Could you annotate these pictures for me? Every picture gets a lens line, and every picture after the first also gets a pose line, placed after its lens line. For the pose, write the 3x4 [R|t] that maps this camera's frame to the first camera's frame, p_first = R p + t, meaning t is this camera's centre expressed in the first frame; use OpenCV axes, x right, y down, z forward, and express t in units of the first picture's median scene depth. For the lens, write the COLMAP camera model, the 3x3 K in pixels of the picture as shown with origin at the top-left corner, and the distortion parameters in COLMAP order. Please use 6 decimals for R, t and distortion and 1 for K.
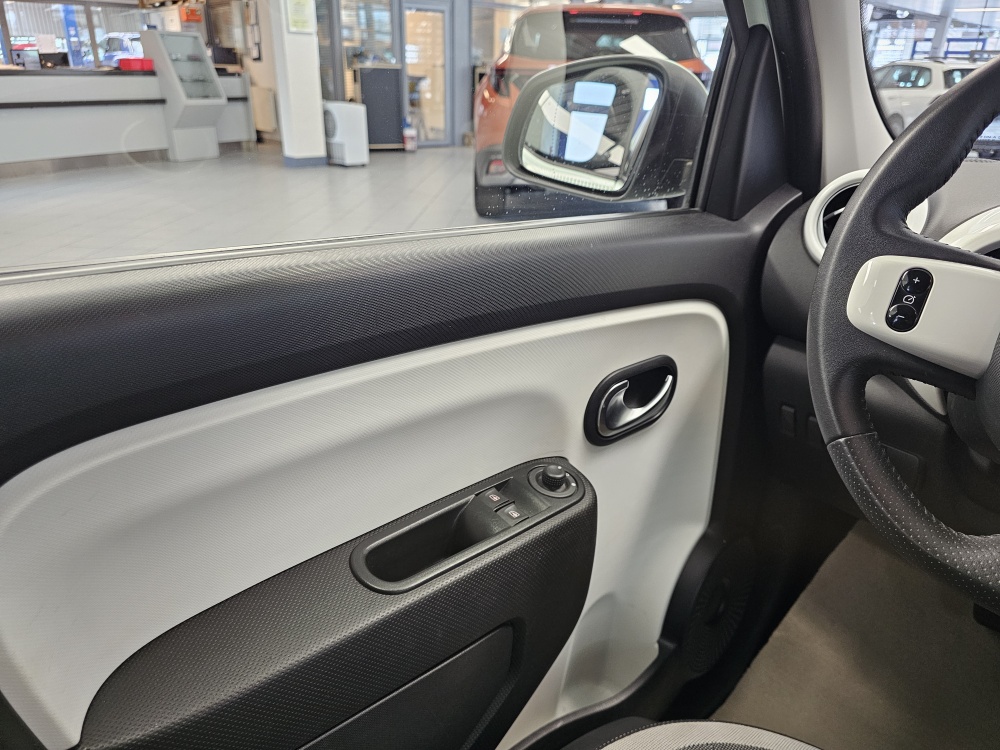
lens RADIAL K [[681.7, 0, 497.7], [0, 681.7, 373.0], [0, 0, 1]] dist [0.054986, -0.054967]
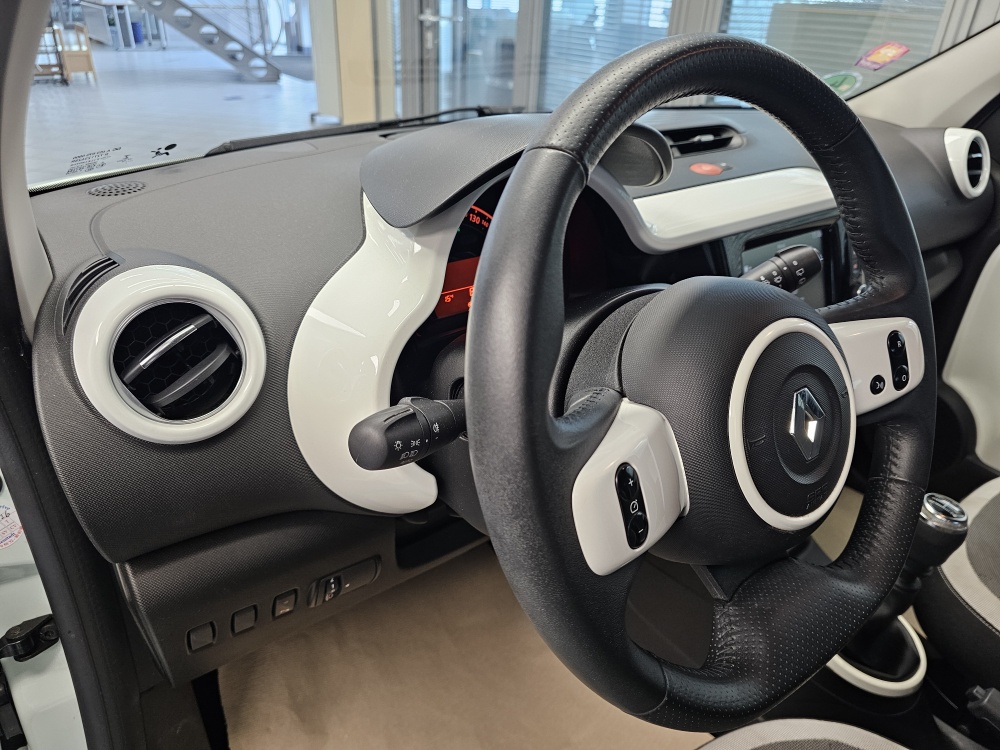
lens RADIAL K [[681.7, 0, 510.5], [0, 681.7, 383.6], [0, 0, 1]] dist [0.054986, -0.054967]
pose [[0.109283, -0.508151, 0.854307, 0.007847], [0.359938, 0.821358, 0.442510, -0.340415], [-0.926554, 0.259139, 0.272663, 0.505914]]
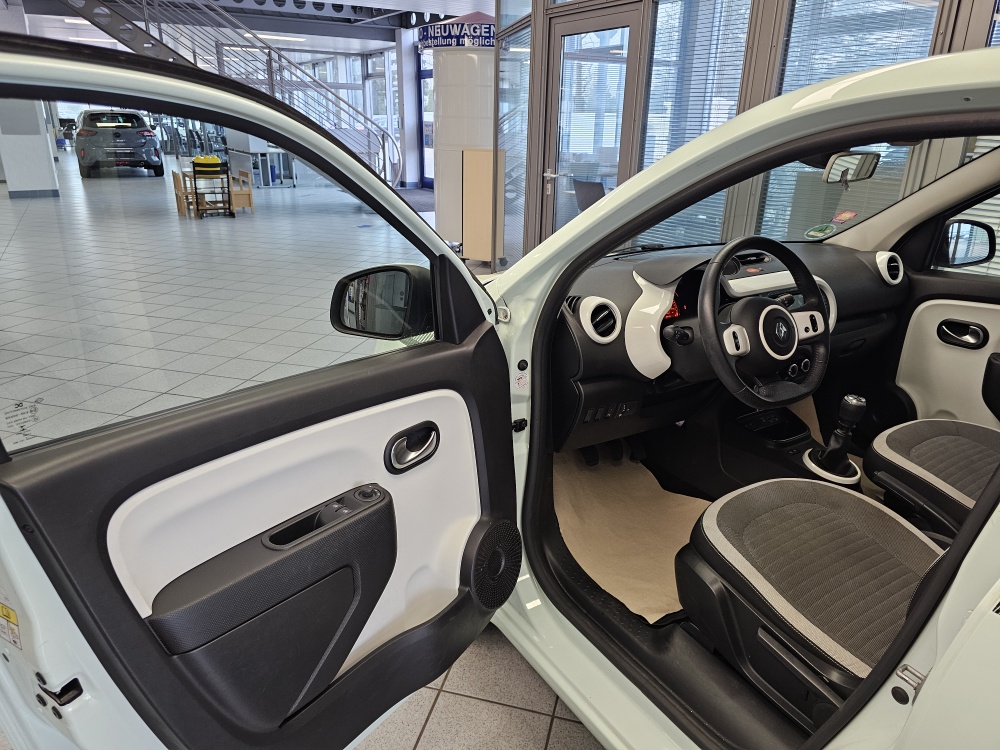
lens RADIAL K [[681.7, 0, 501.3], [0, 681.7, 375.8], [0, 0, 1]] dist [0.054986, -0.054967]
pose [[0.197185, -0.359457, 0.912090, -1.536381], [0.379847, 0.885698, 0.266937, -0.724958], [-0.903789, 0.293818, 0.311185, 0.597683]]
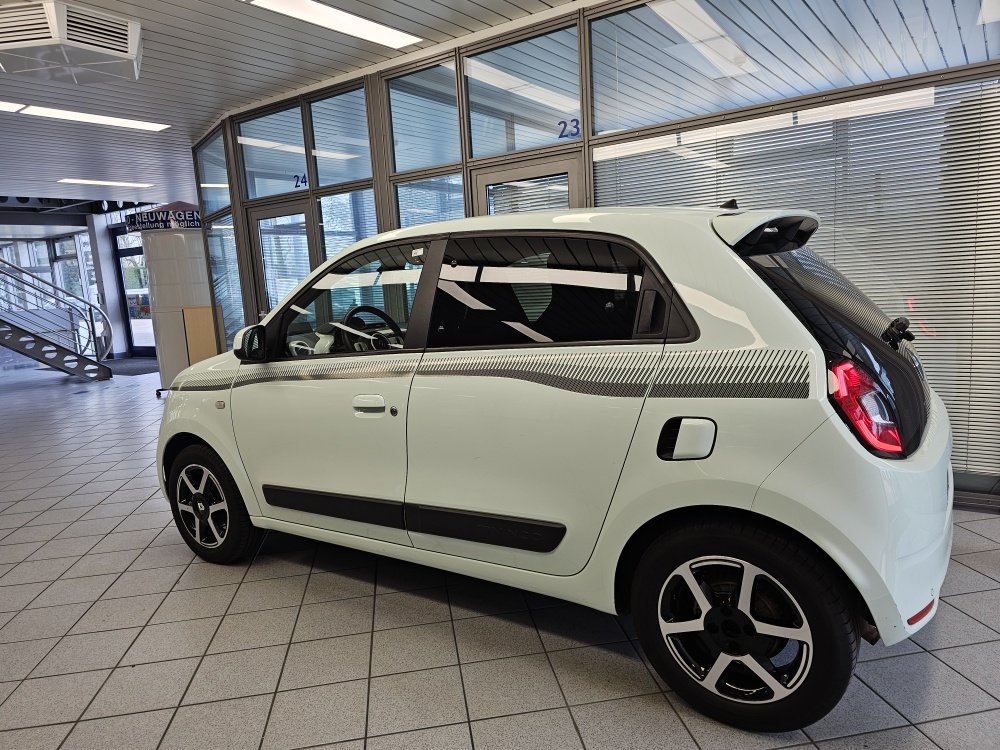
lens RADIAL K [[681.7, 0, 510.9], [0, 681.7, 370.2], [0, 0, 1]] dist [0.054986, -0.054967]
pose [[-0.221639, -0.142841, 0.964610, -3.787478], [0.442113, 0.866978, 0.229968, -0.524240], [-0.869145, 0.477436, -0.129004, 0.399773]]
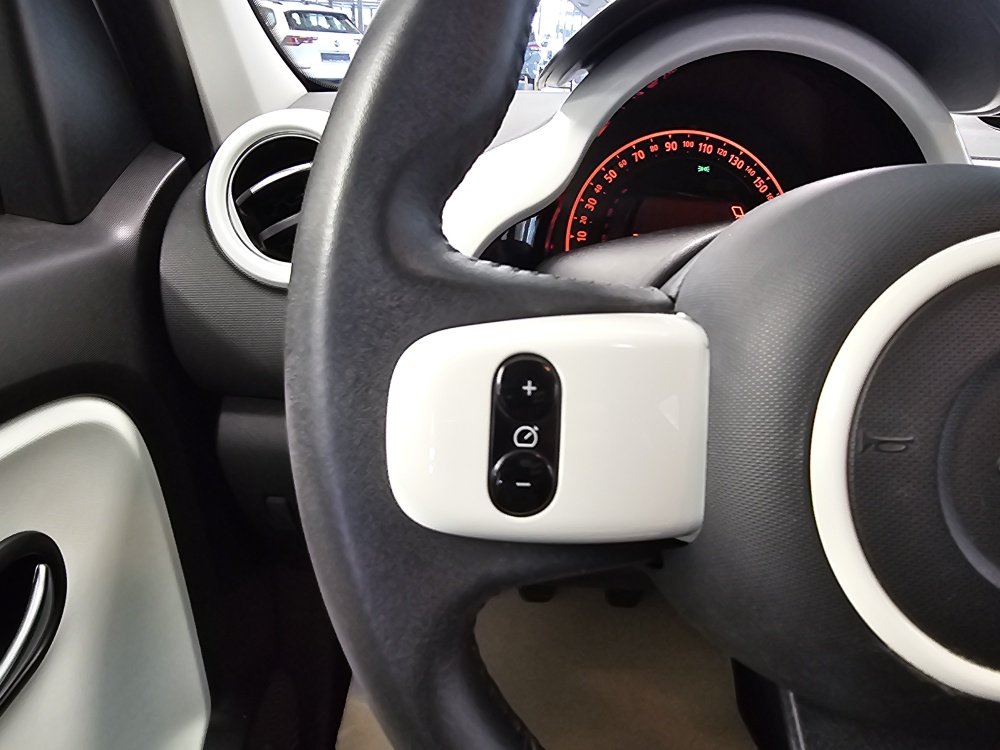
lens RADIAL K [[683.2, 0, 486.2], [0, 683.2, 372.0], [0, 0, 1]] dist [0.016171, 0.000101]
pose [[0.698997, -0.297010, 0.650529, 0.190029], [0.251581, 0.953654, 0.165082, -0.122067], [-0.669411, 0.048269, 0.741323, 0.410625]]
